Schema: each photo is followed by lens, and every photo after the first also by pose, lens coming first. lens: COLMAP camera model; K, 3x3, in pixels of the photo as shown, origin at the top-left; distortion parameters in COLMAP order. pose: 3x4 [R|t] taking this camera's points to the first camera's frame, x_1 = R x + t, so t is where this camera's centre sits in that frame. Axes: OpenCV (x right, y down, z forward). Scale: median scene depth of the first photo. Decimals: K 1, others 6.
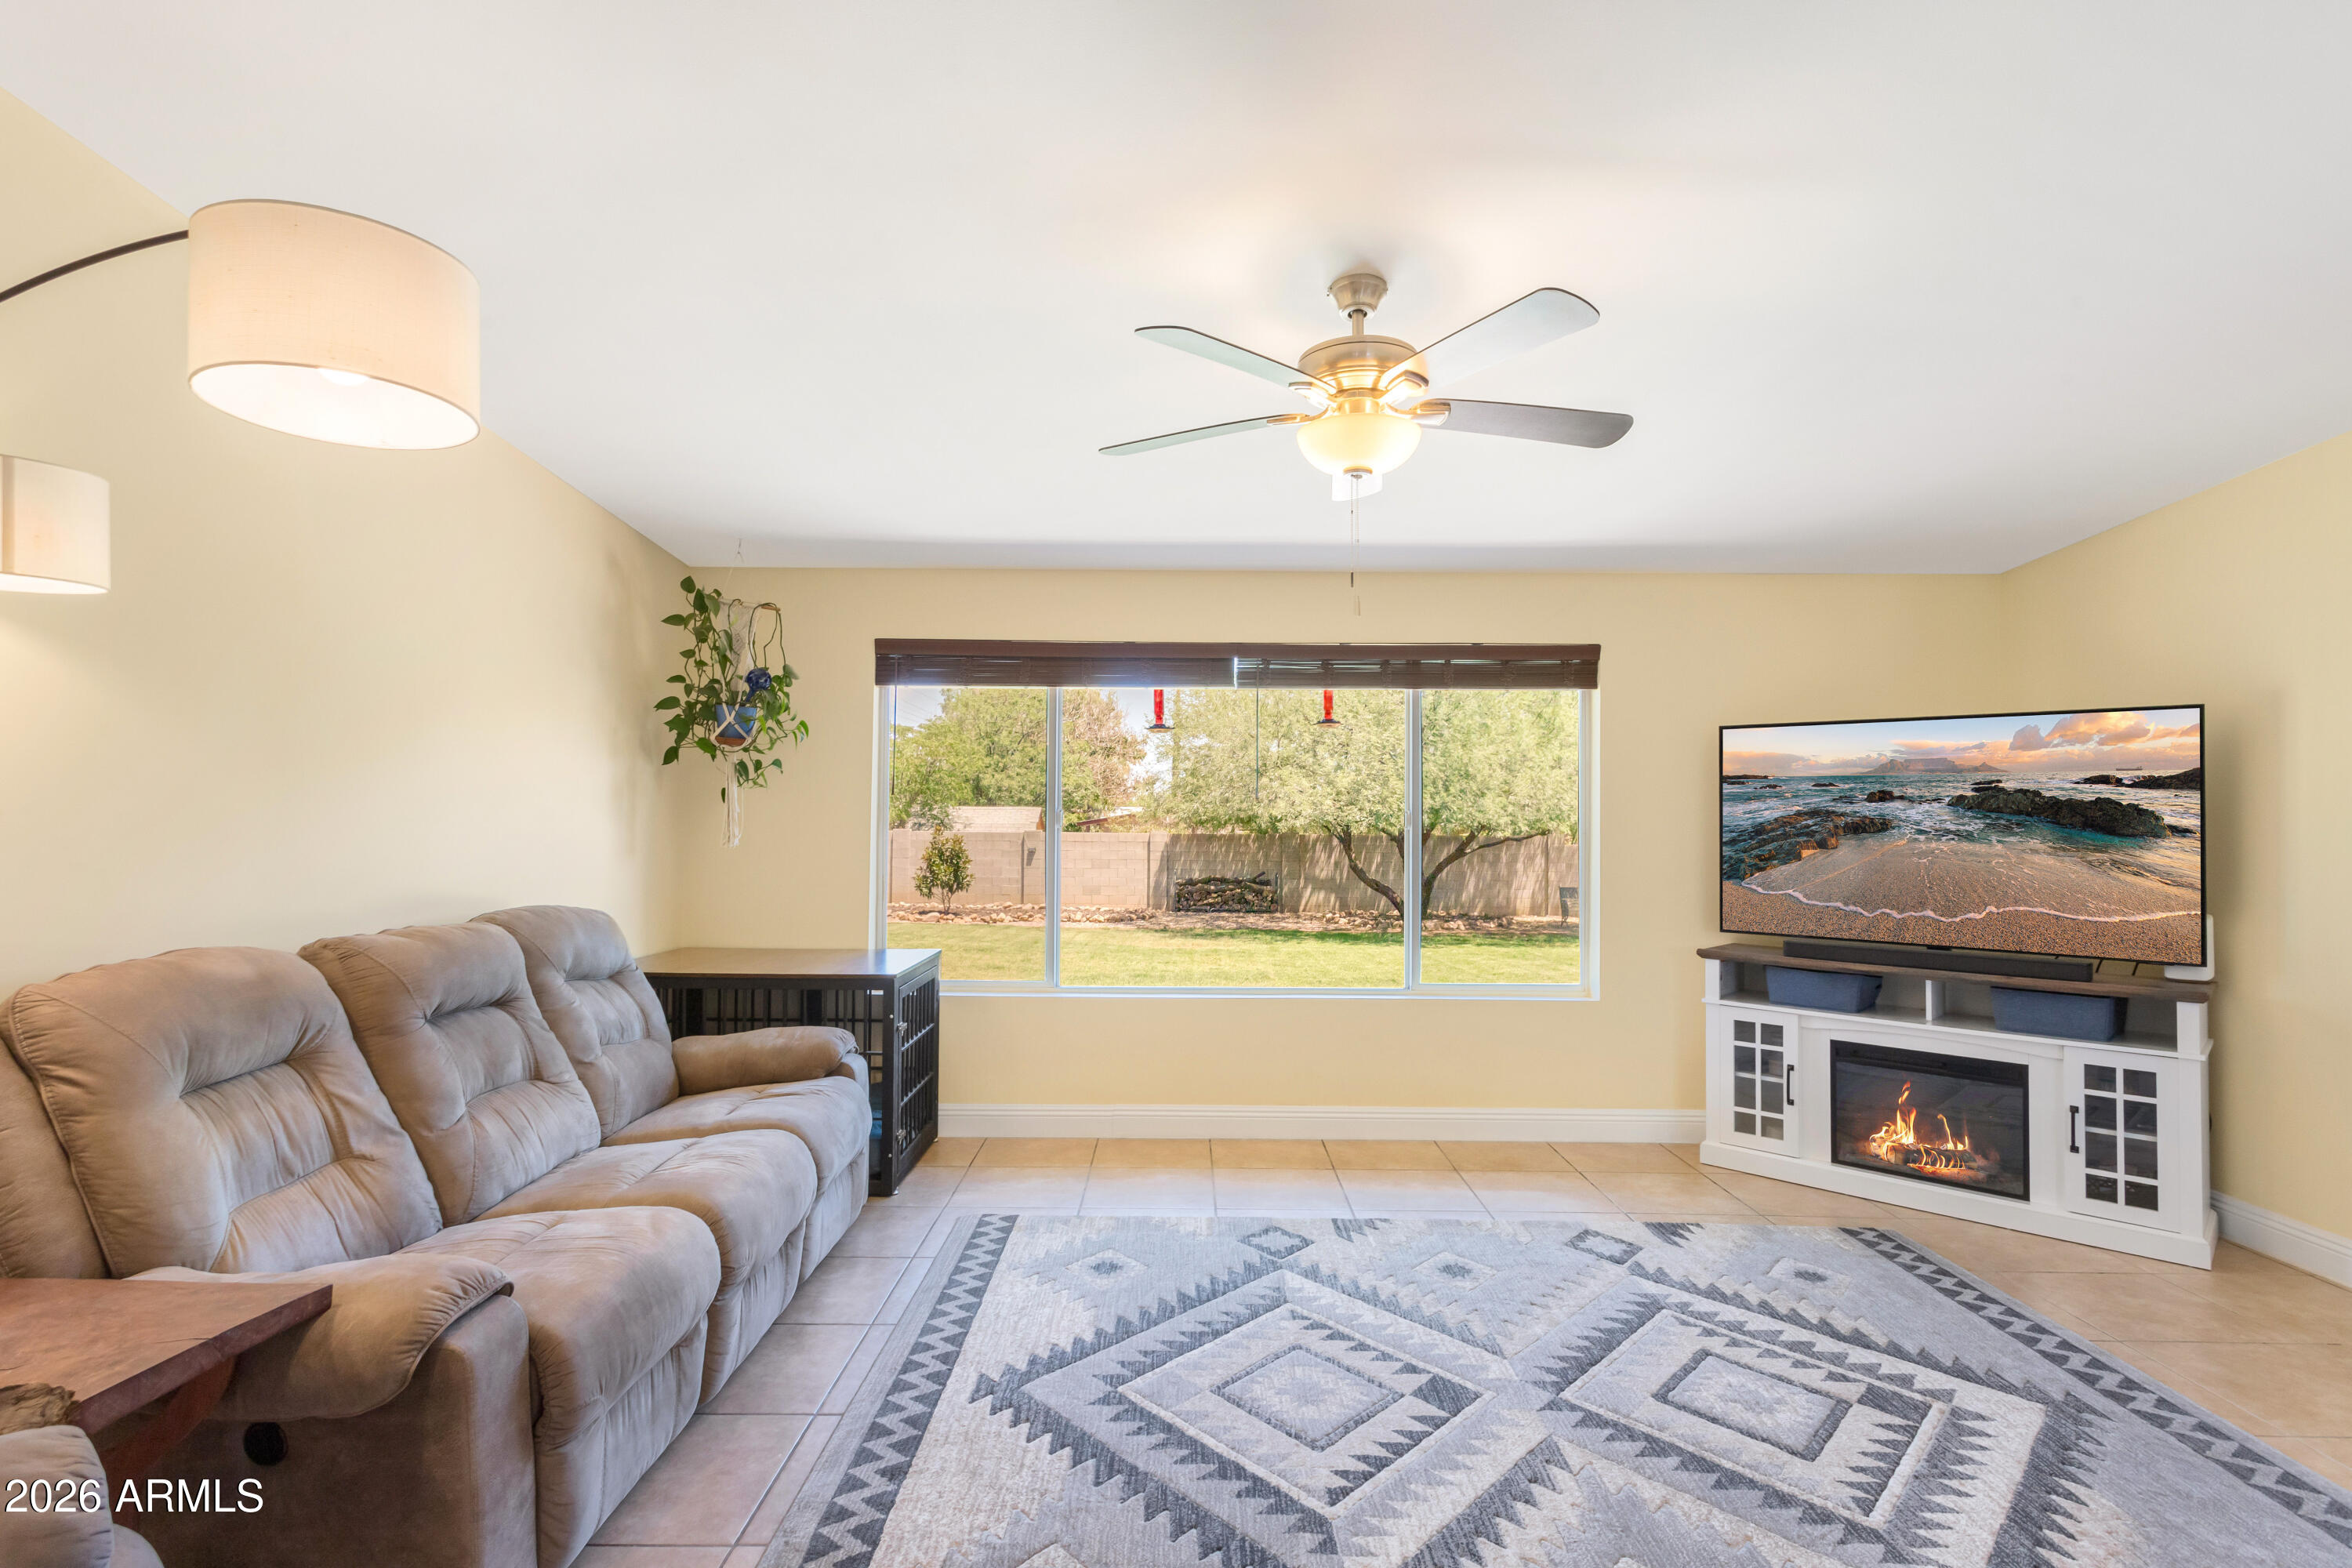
lens RADIAL K [[1140.5, 0, 1181.7], [0, 1140.5, 785.7], [0, 0, 1]] dist [-0.001222, 0.003475]
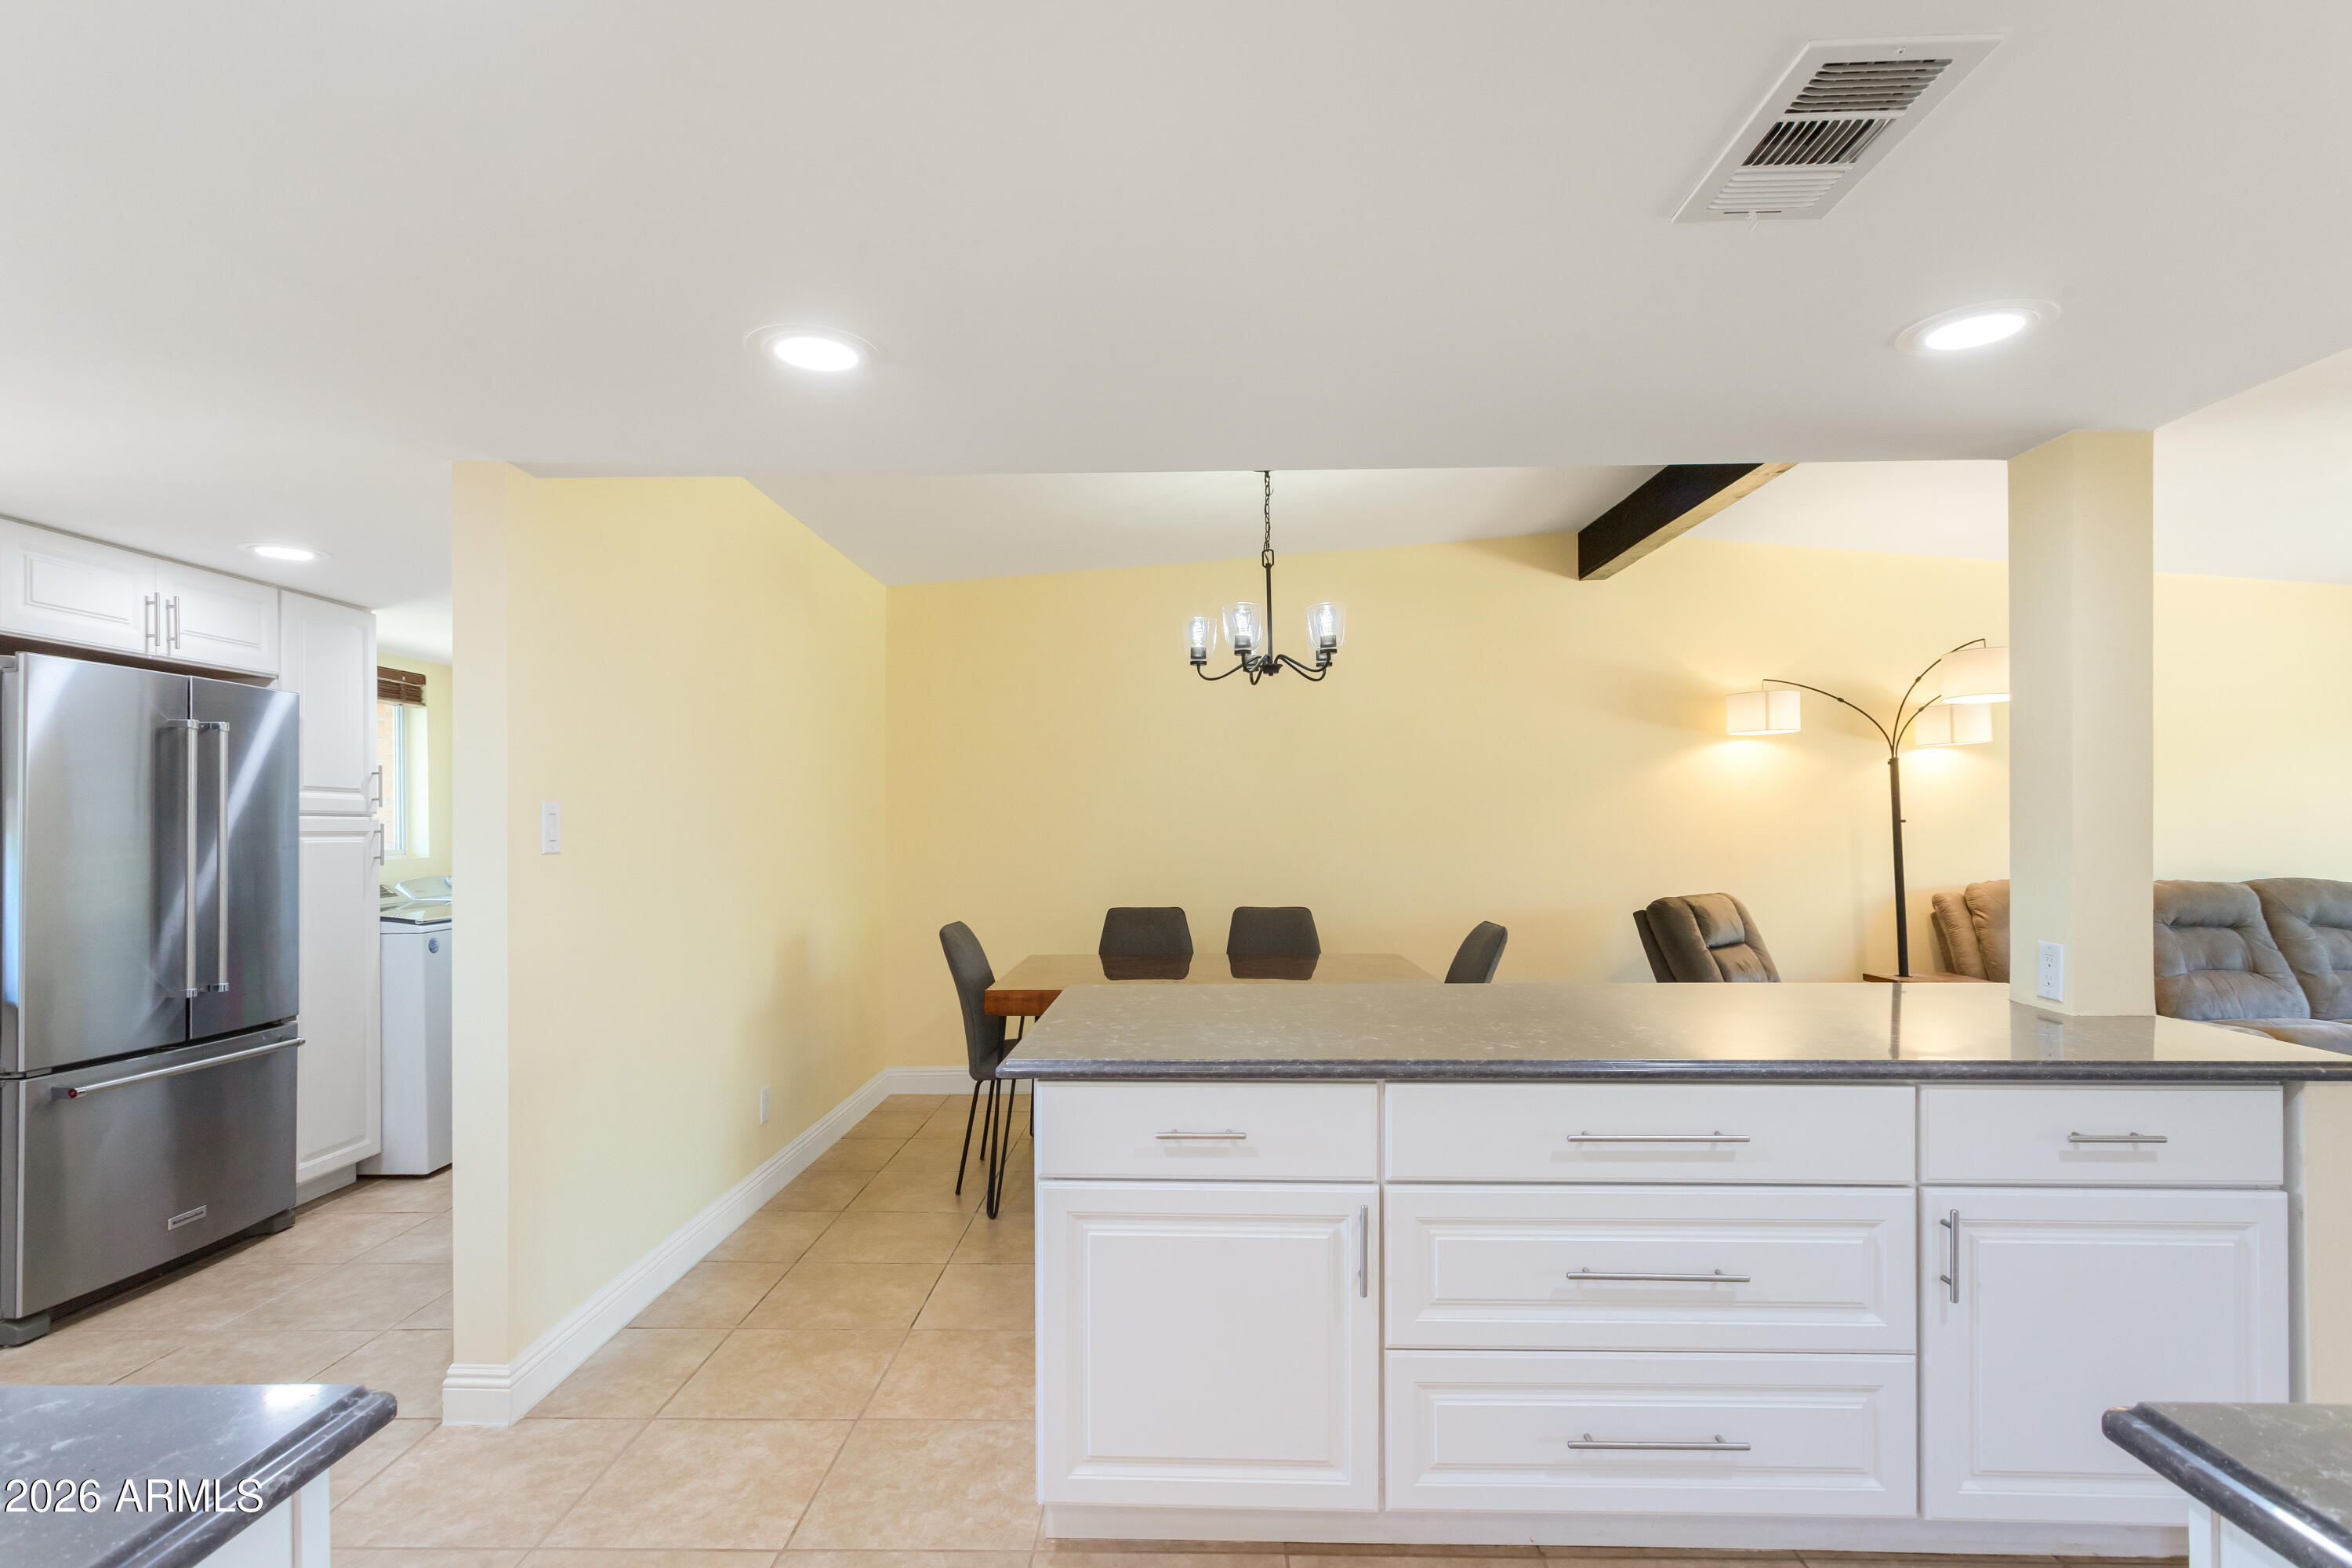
lens RADIAL K [[1140.5, 0, 1149.0], [0, 1140.5, 837.2], [0, 0, 1]] dist [-0.001222, 0.003475]
pose [[-0.030165, -0.000314, -0.999545, 1.301900], [0.035191, 0.999380, -0.001376, -0.004509], [0.998925, -0.035217, -0.030135, -0.658227]]
